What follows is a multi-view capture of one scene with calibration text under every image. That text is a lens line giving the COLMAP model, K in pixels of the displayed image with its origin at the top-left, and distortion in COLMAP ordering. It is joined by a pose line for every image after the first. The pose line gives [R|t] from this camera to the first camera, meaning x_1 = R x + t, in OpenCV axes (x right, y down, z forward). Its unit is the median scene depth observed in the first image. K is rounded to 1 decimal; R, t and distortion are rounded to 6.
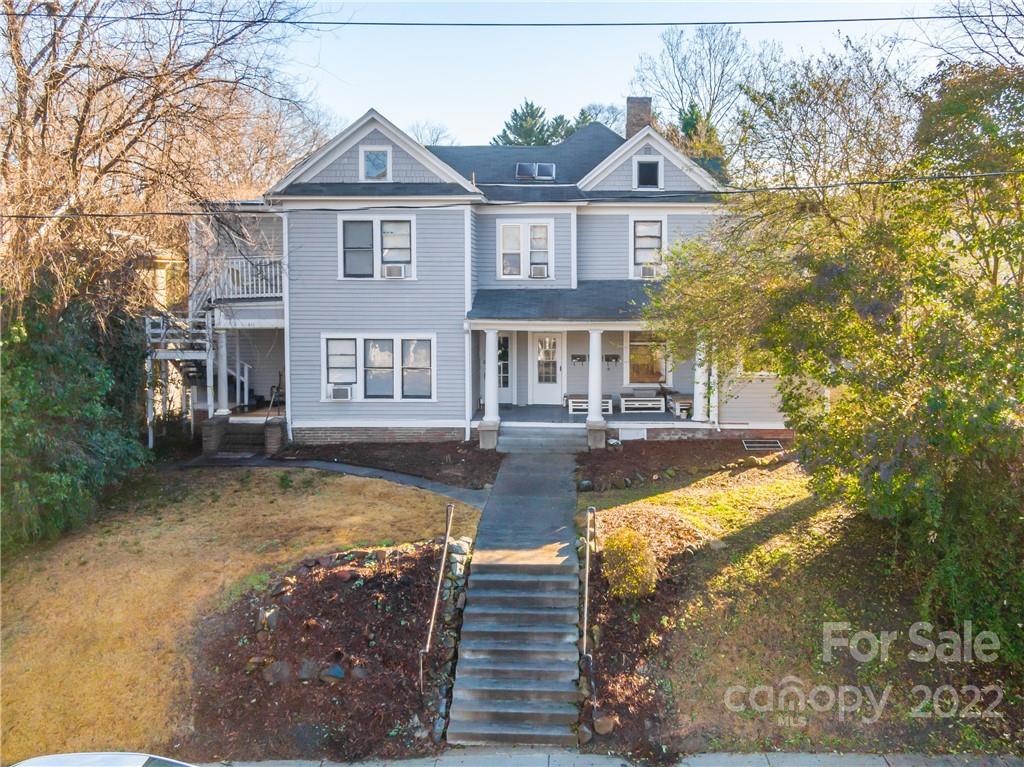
lens RADIAL K [[956.8, 0, 554.6], [0, 956.8, 317.1], [0, 0, 1]] dist [0.043837, 0.000000]
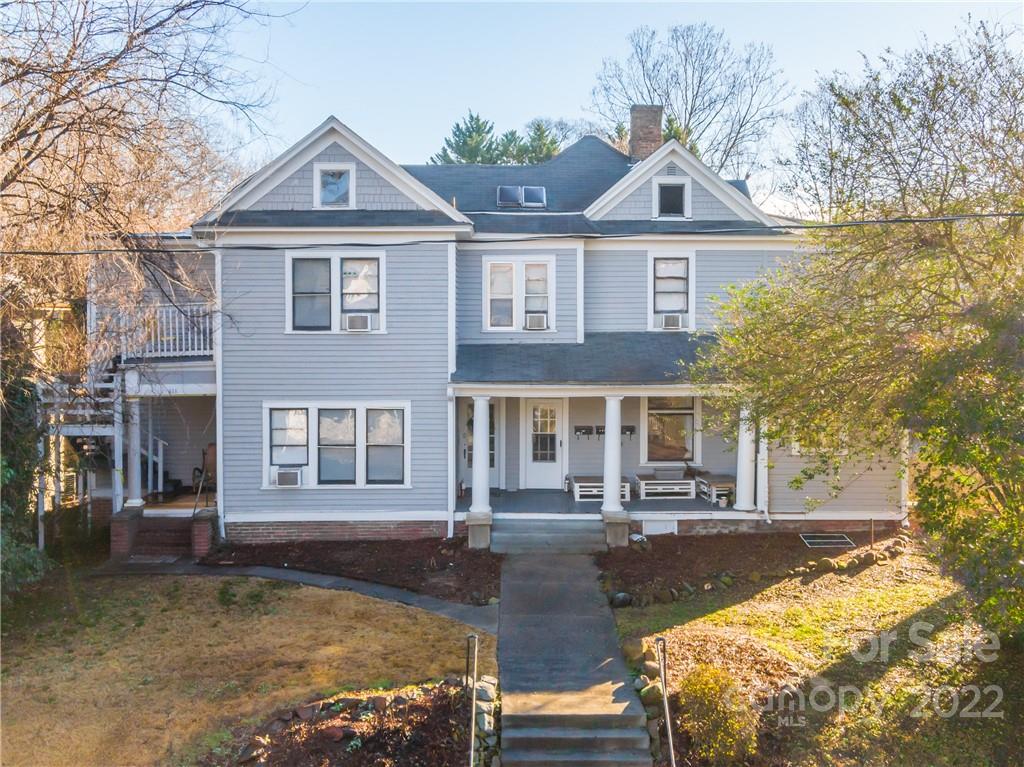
lens RADIAL K [[1126.9, 0, 516.0], [0, 1126.9, 344.2], [0, 0, 1]] dist [0.032953, 0.000000]
pose [[0.999404, -0.002704, 0.034407, -0.077705], [0.003492, 0.999732, -0.022884, -0.009154], [-0.034336, 0.022990, 0.999146, 0.079684]]
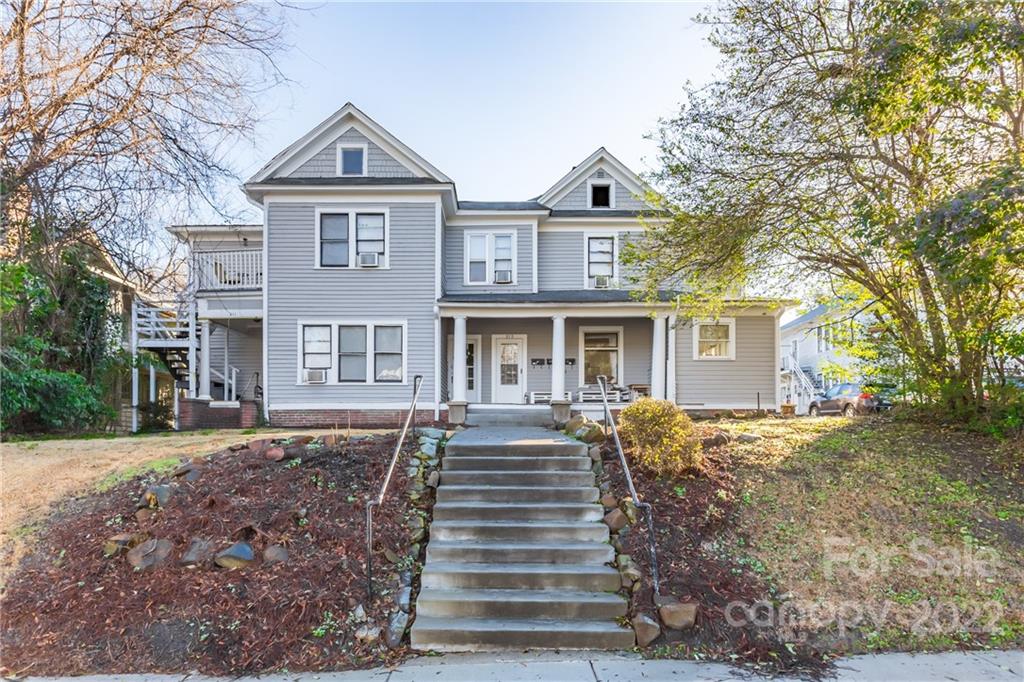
lens RADIAL K [[612.1, 0, 502.3], [0, 612.1, 428.0], [0, 0, 1]] dist [0.006138, 0.000218]
pose [[0.999746, -0.000053, 0.022533, -0.038993], [0.001472, 0.998015, -0.062956, 0.200923], [-0.022485, 0.062973, 0.997762, 0.375128]]
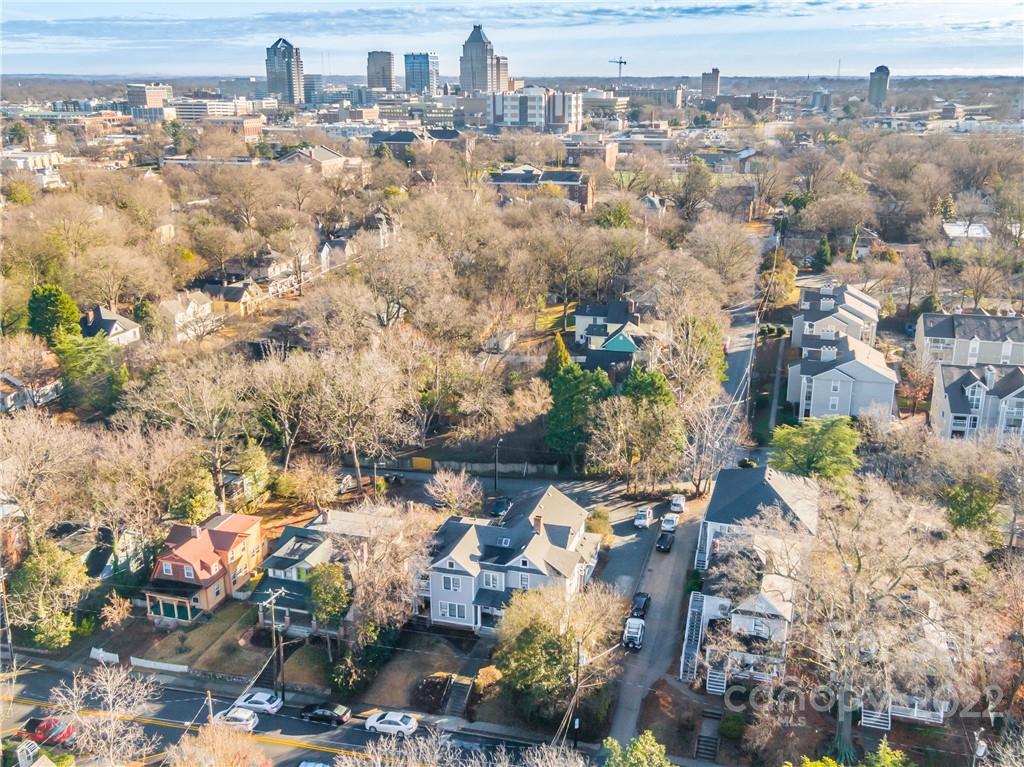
lens RADIAL K [[970.3, 0, 517.5], [0, 970.3, 384.1], [0, 0, 1]] dist [0.024873, 0.000000]
pose [[0.966369, 0.070620, -0.247273, 1.163616], [-0.010823, 0.971871, 0.235265, -2.082501], [0.256932, -0.224676, 0.939950, -2.906500]]
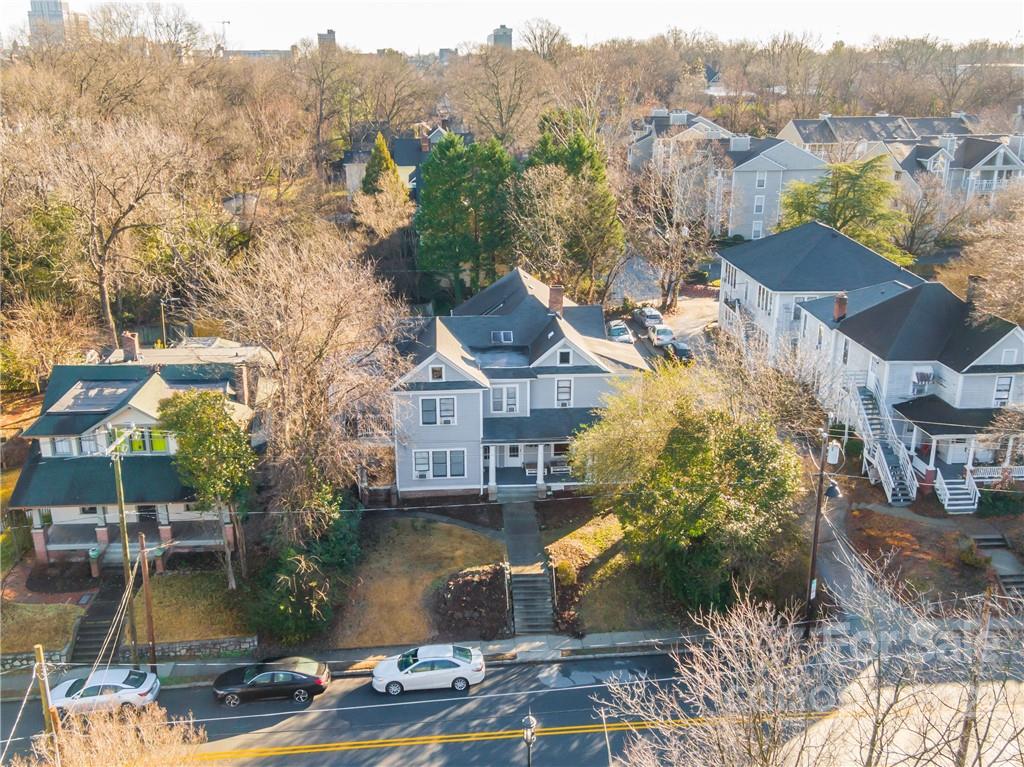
lens RADIAL K [[1048.5, 0, 518.1], [0, 1048.5, 388.8], [0, 0, 1]] dist [0.001835, 0.000000]
pose [[0.995187, -0.033513, 0.092088, -0.247965], [0.009379, 0.967966, 0.250907, -0.782508], [-0.097546, -0.248835, 0.963621, -1.384692]]
